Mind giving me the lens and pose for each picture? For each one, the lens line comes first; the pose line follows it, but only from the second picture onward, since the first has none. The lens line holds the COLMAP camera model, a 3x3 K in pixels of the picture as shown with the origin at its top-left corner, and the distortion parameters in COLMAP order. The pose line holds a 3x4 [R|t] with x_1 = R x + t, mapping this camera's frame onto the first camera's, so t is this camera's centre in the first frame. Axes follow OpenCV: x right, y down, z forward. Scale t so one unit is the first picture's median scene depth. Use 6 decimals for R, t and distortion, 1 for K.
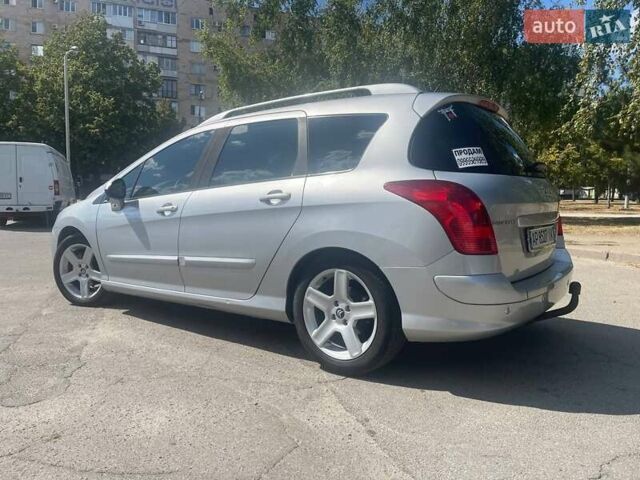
lens RADIAL K [[507.0, 0, 320.0], [0, 507.0, 240.0], [0, 0, 1]] dist [-0.003259, -0.065453]
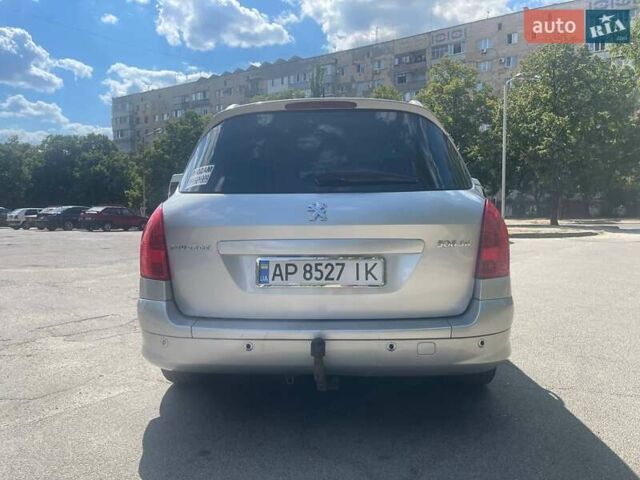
lens RADIAL K [[490.2, 0, 317.1], [0, 490.2, 241.6], [0, 0, 1]] dist [0.089542, -0.131361]
pose [[0.555943, 0.023114, -0.830899, 0.134271], [-0.051100, 0.998673, -0.006409, -0.005942], [0.829648, 0.046022, 0.556386, 0.075338]]
